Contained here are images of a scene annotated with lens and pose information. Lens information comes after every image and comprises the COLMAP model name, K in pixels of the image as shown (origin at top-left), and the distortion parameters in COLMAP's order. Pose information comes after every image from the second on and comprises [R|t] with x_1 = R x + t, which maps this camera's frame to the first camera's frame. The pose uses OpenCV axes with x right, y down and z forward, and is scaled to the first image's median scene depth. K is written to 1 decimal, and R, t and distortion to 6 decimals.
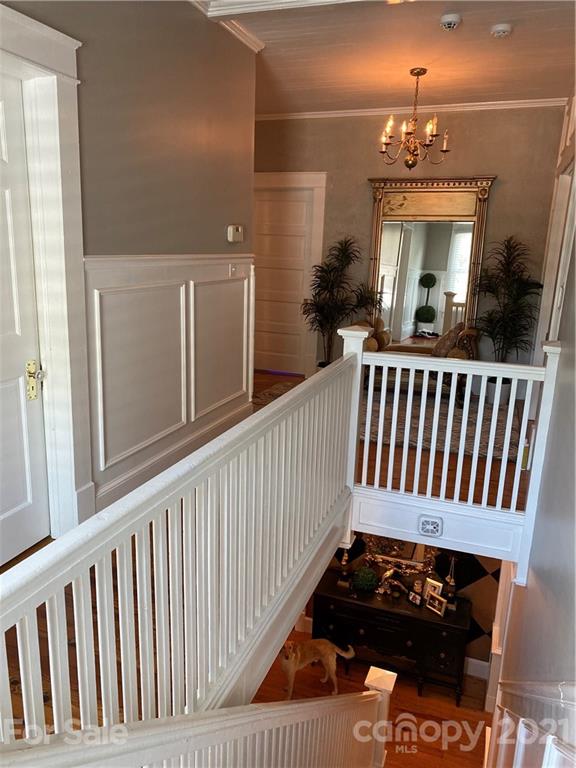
lens RADIAL K [[589.2, 0, 287.6], [0, 589.2, 394.4], [0, 0, 1]] dist [0.004088, -0.003931]
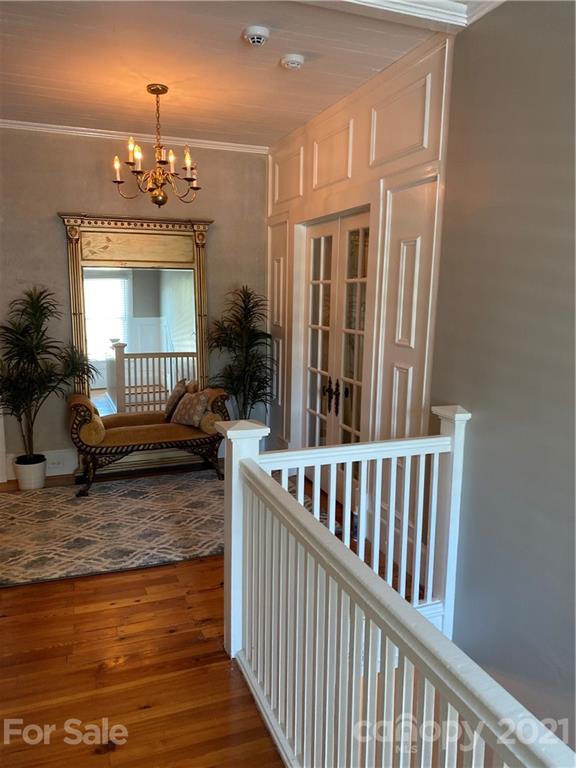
lens RADIAL K [[589.2, 0, 287.6], [0, 589.2, 394.4], [0, 0, 1]] dist [0.004088, -0.003931]
pose [[0.742019, -0.133113, 0.657030, -0.188281], [0.171040, 0.985243, 0.006445, -0.087280], [-0.648192, 0.107596, 0.753837, 0.255508]]
